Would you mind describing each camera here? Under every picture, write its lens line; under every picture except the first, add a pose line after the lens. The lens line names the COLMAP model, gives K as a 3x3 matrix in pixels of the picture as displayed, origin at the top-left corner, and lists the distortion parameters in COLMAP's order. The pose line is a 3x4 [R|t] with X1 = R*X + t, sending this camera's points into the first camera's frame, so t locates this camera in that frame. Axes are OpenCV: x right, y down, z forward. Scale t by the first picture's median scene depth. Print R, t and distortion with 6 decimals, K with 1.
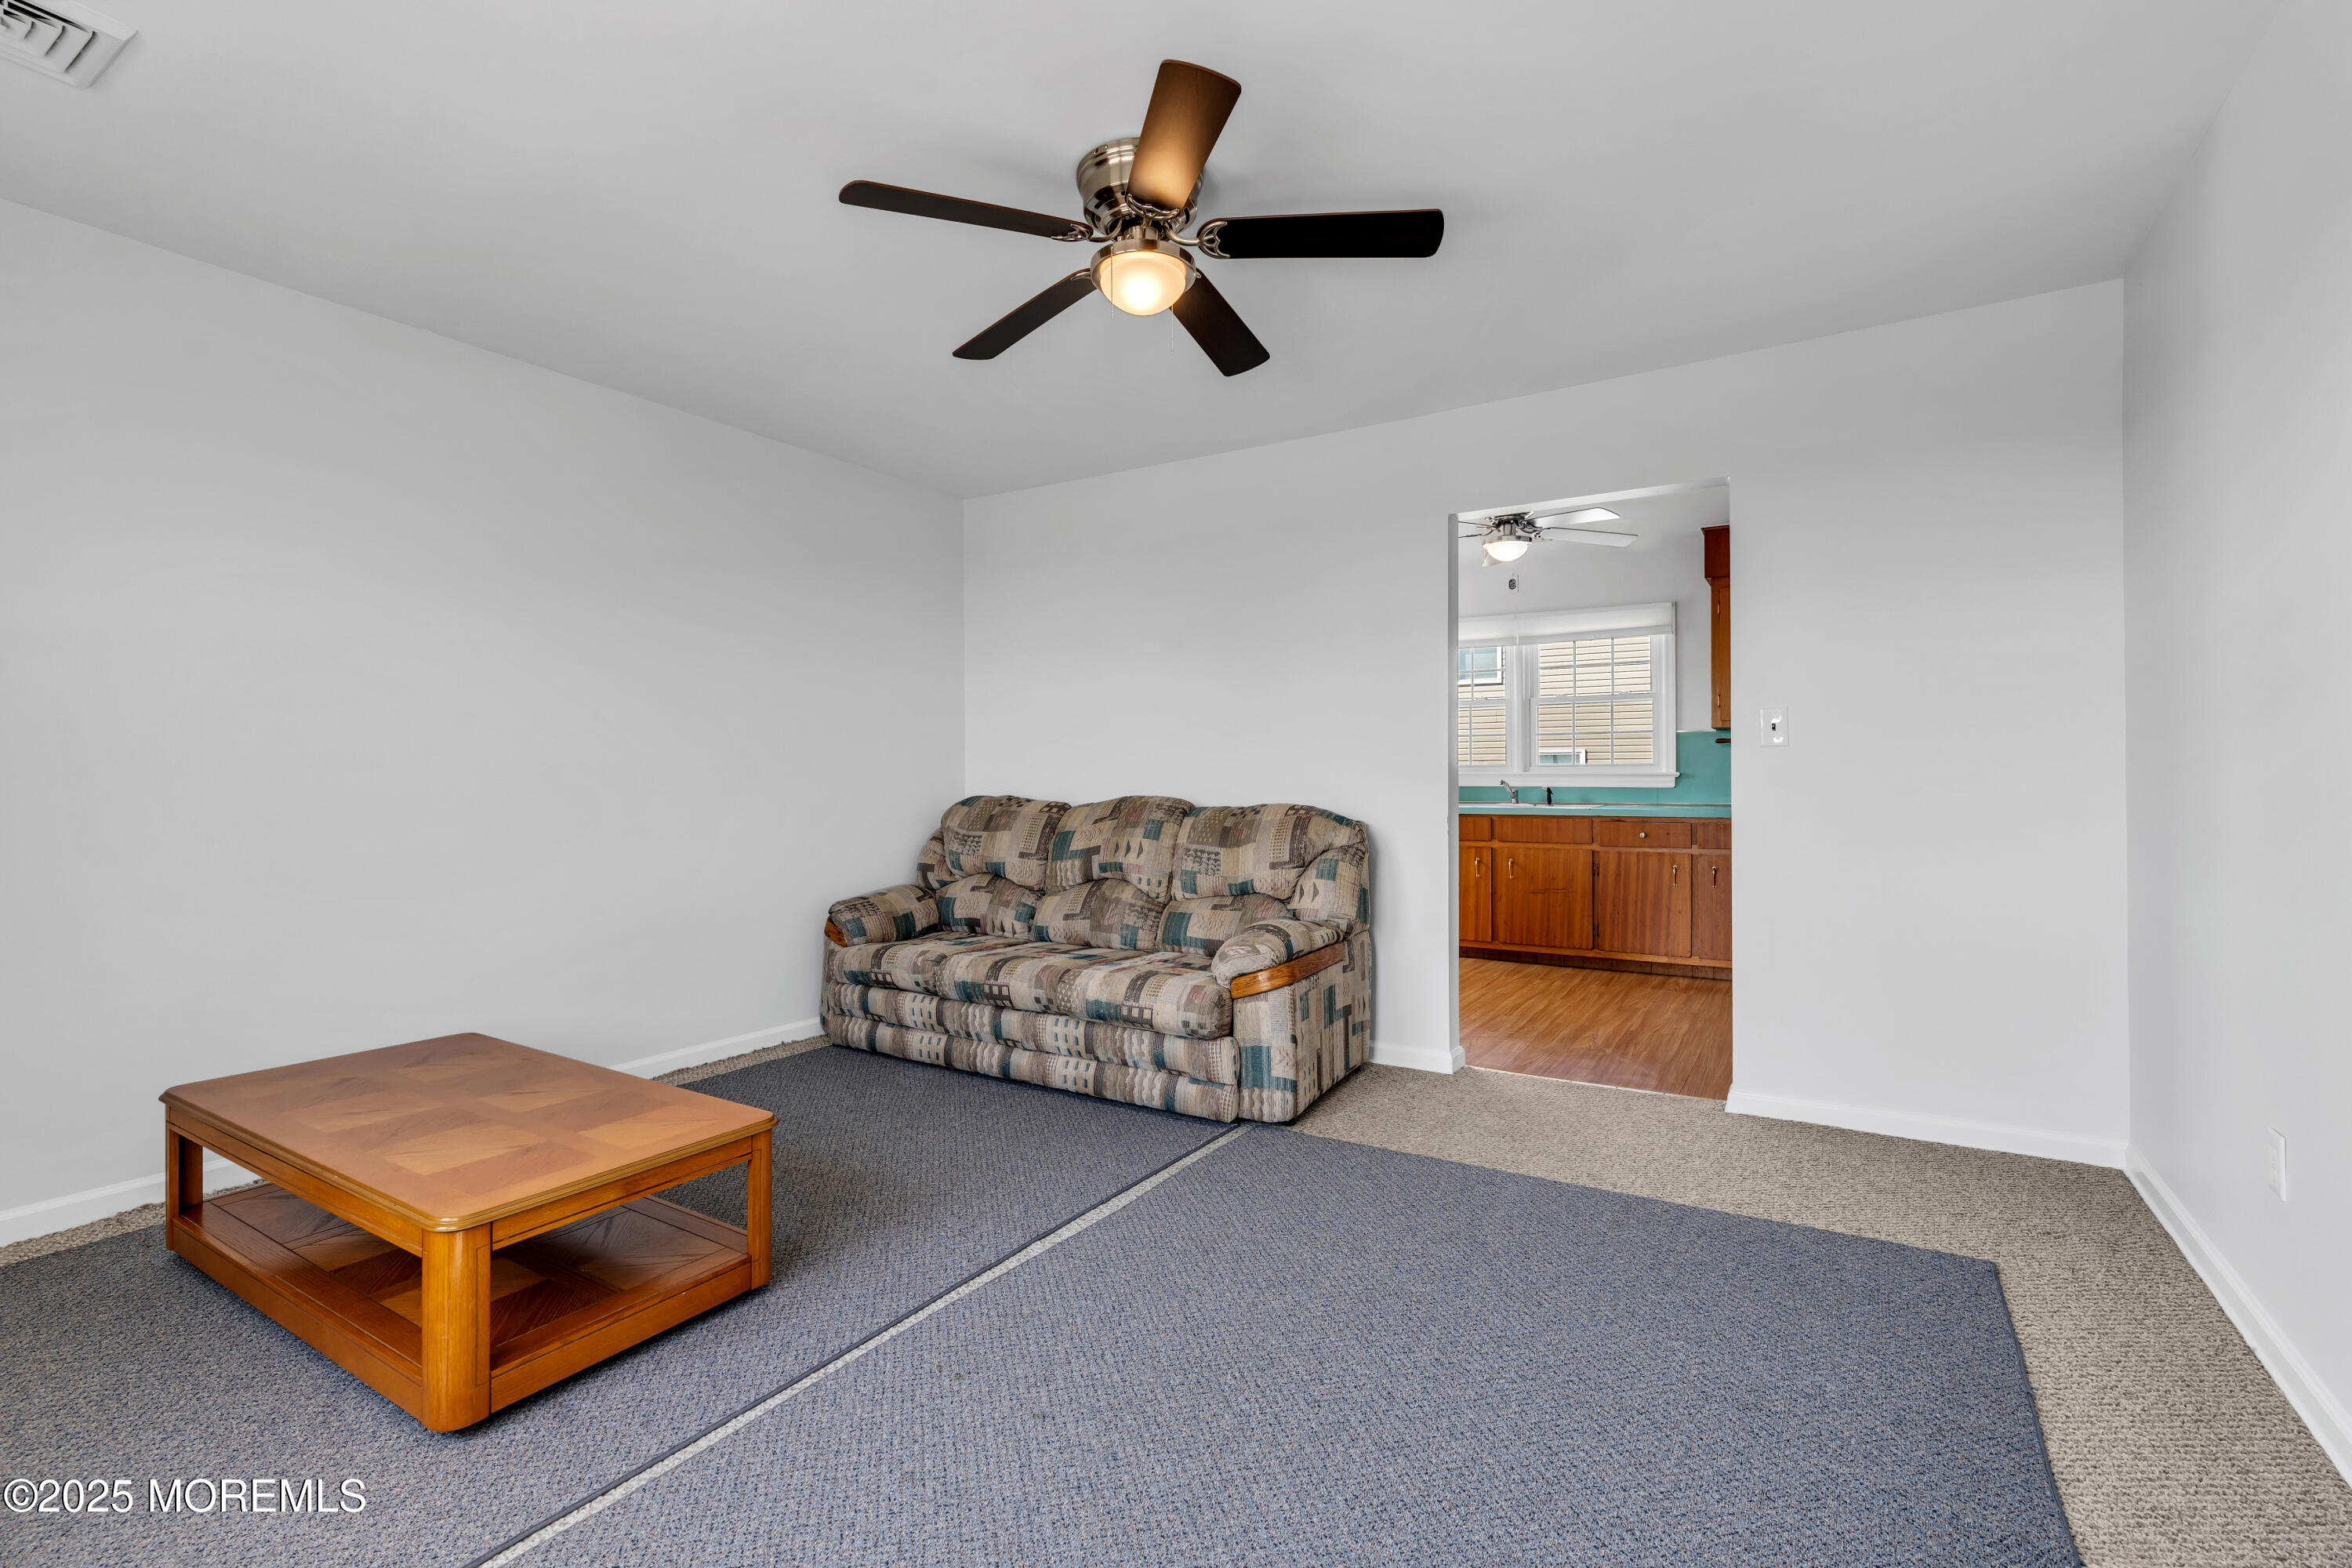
lens RADIAL K [[1086.8, 0, 1163.2], [0, 1086.8, 771.4], [0, 0, 1]] dist [-0.001084, 0.000608]
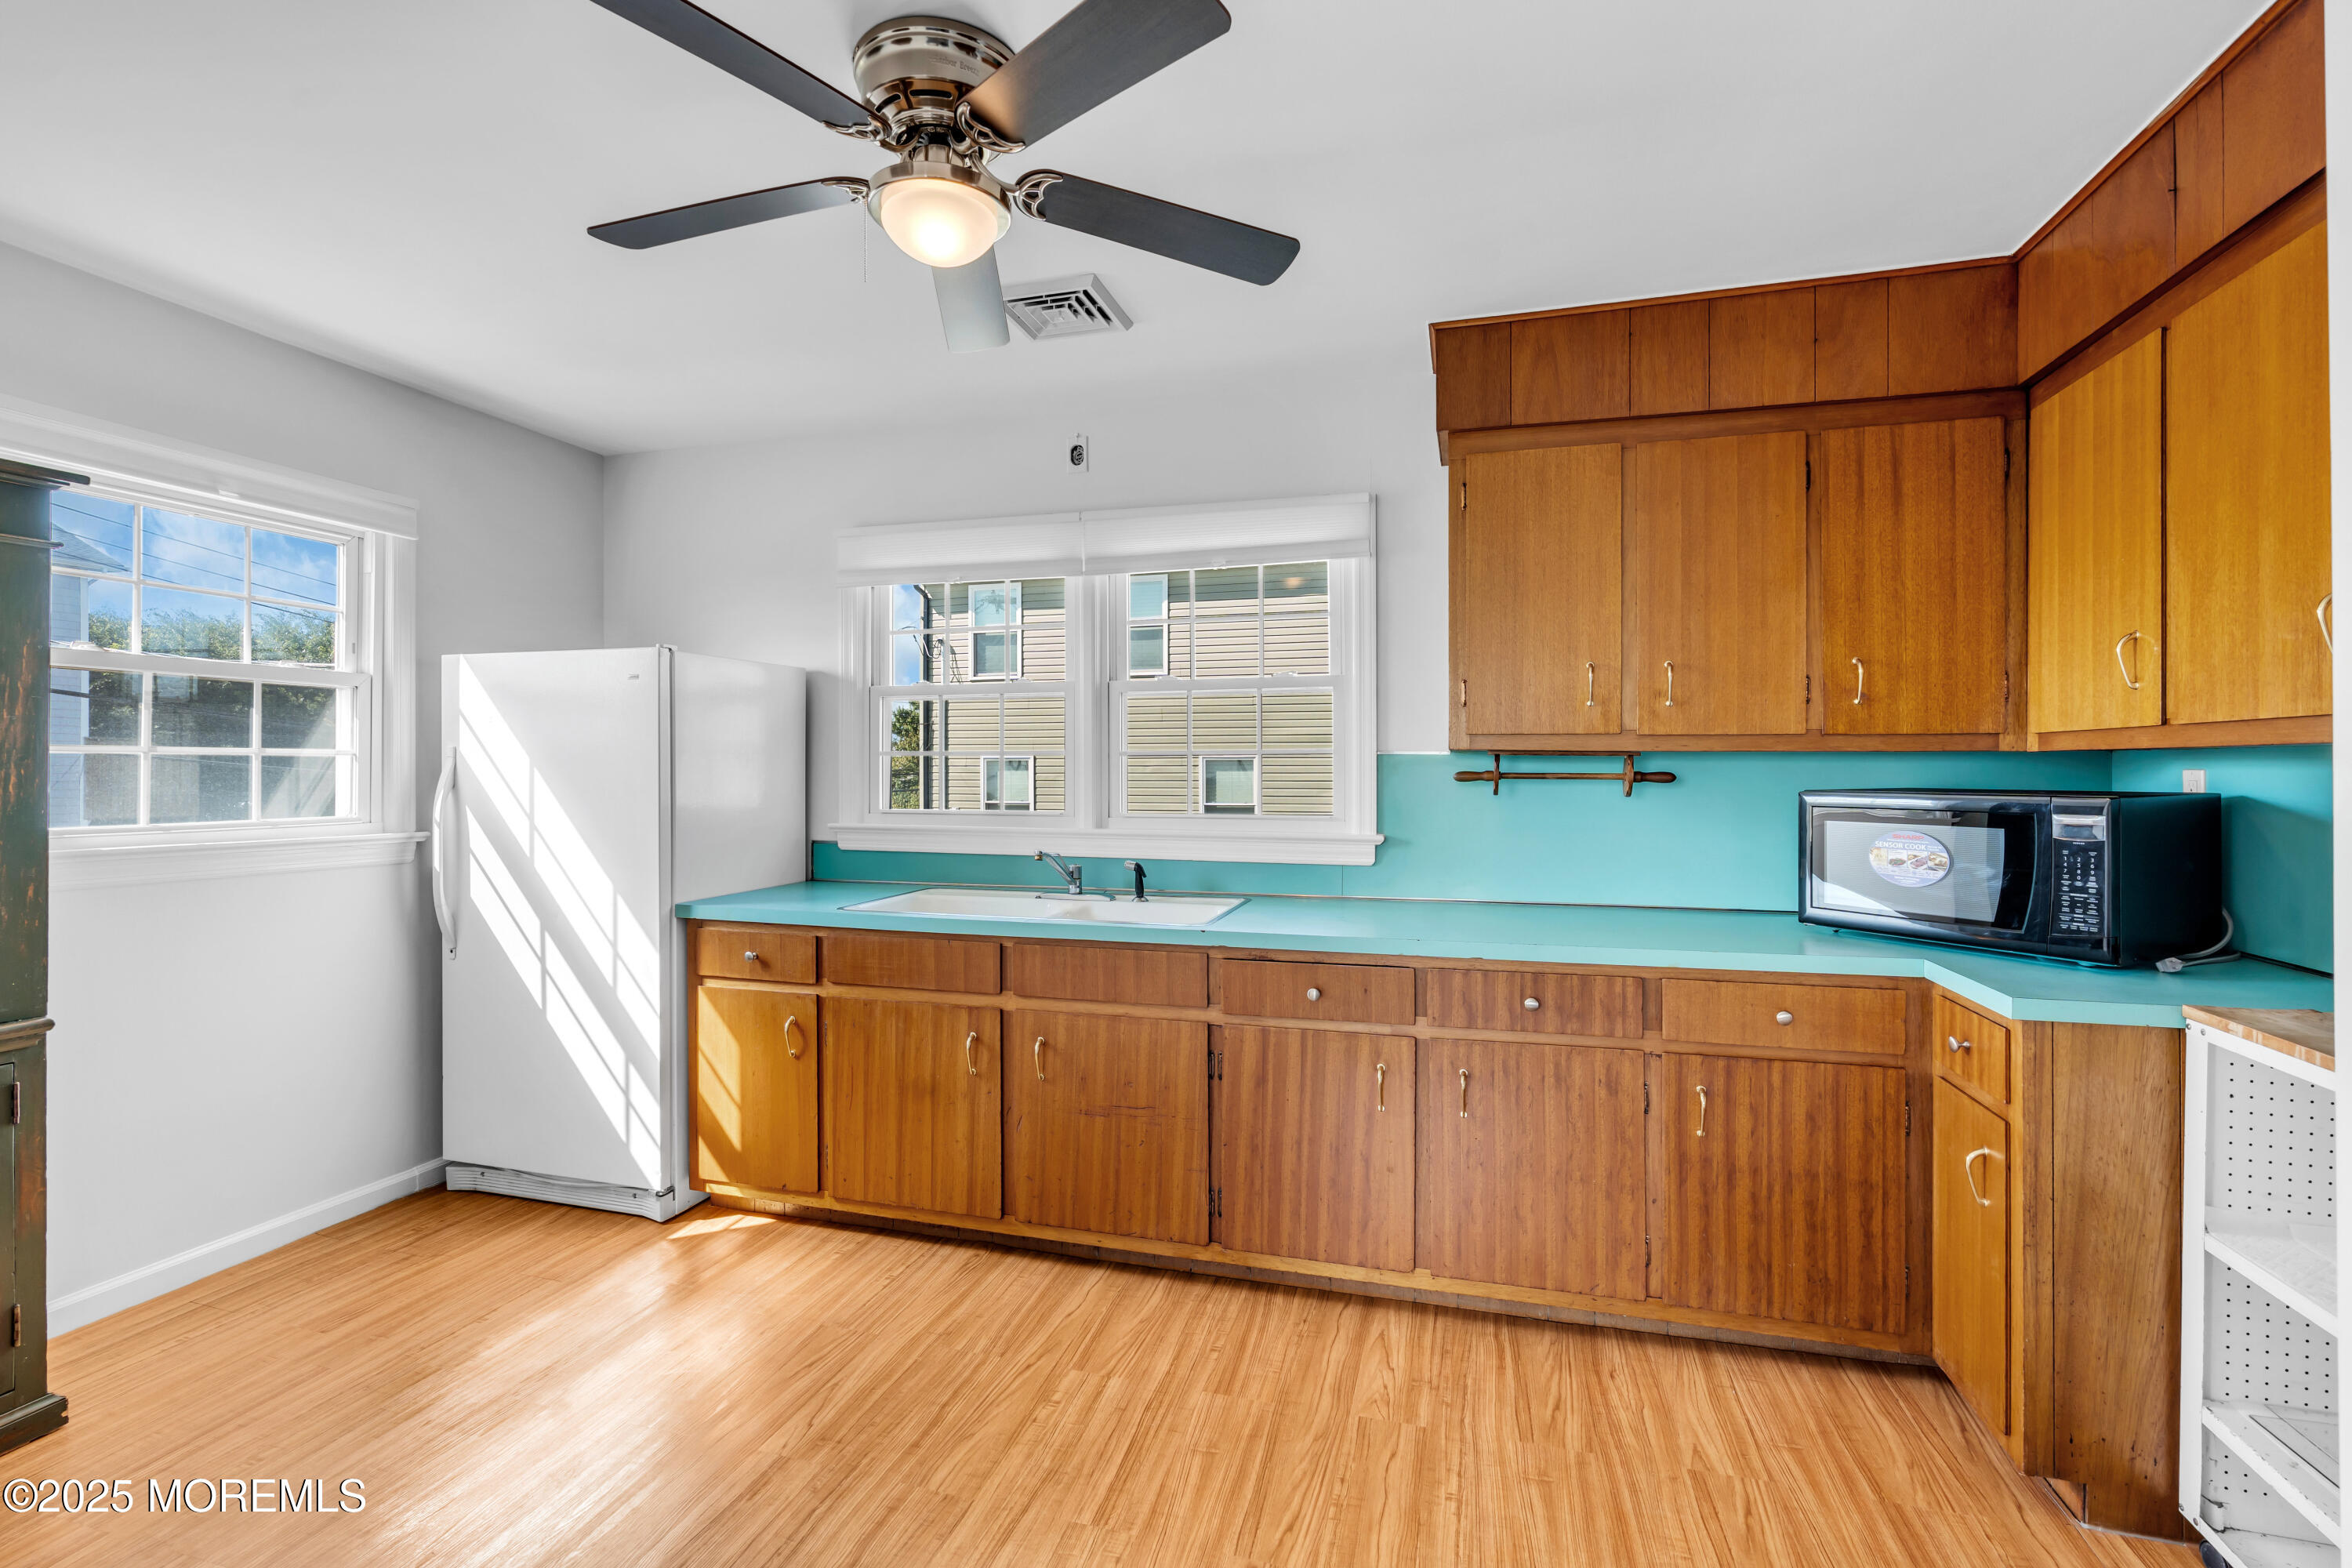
lens RADIAL K [[1086.8, 0, 1163.2], [0, 1086.8, 771.4], [0, 0, 1]] dist [-0.001084, 0.000608]
pose [[0.961863, 0.003192, 0.273512, 0.253024], [-0.003942, 0.999990, 0.002192, -0.030434], [-0.273502, -0.003186, 0.961866, 0.573066]]
